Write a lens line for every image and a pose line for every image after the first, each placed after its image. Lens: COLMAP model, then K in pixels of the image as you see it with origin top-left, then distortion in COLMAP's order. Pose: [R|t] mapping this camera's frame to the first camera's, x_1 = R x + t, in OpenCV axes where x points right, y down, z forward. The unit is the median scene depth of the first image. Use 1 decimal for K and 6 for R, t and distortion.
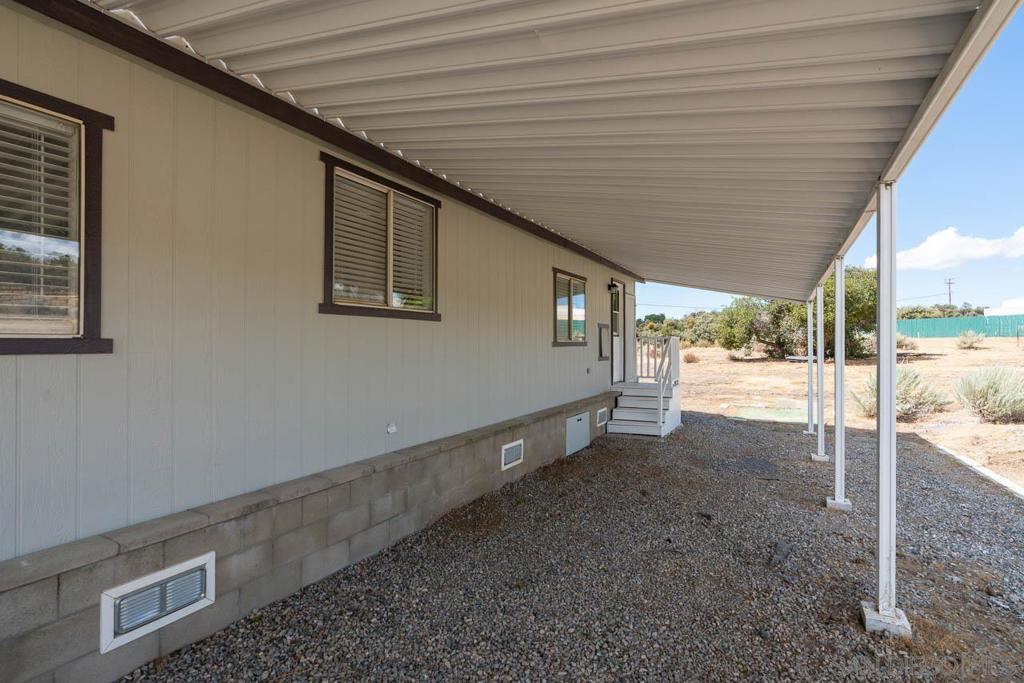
lens RADIAL K [[514.2, 0, 511.8], [0, 514.2, 338.7], [0, 0, 1]] dist [-0.003391, -0.000114]
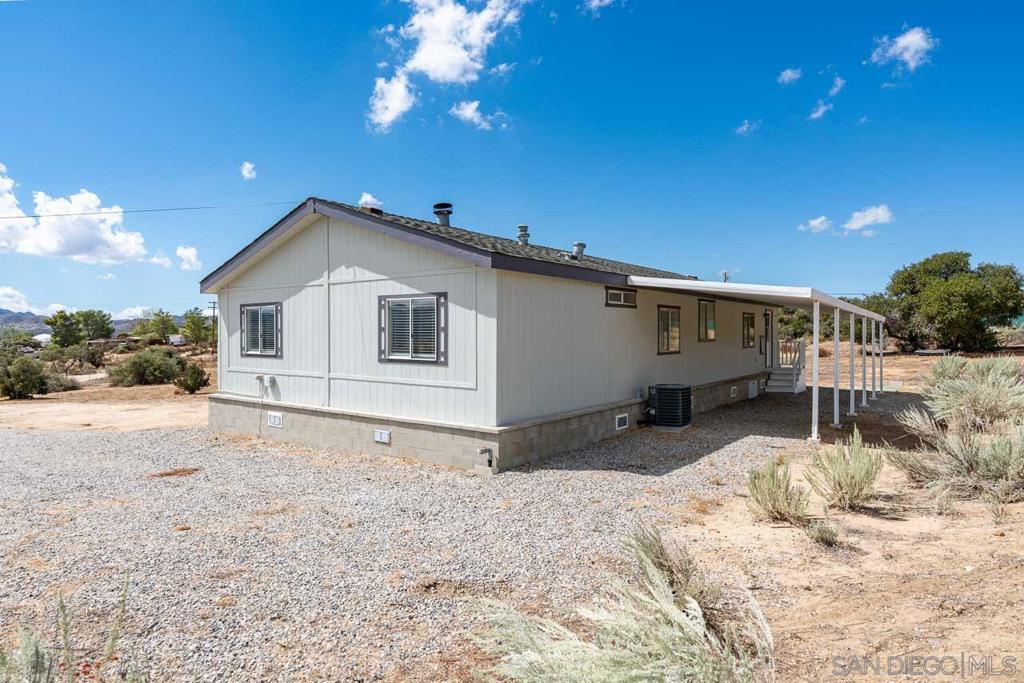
lens RADIAL K [[593.9, 0, 511.3], [0, 593.9, 339.7], [0, 0, 1]] dist [-0.002867, -0.000457]
pose [[0.987638, -0.012082, -0.156285, -0.103570], [0.014139, 0.999827, 0.012060, -0.013678], [0.156113, -0.014121, 0.987638, -0.338681]]
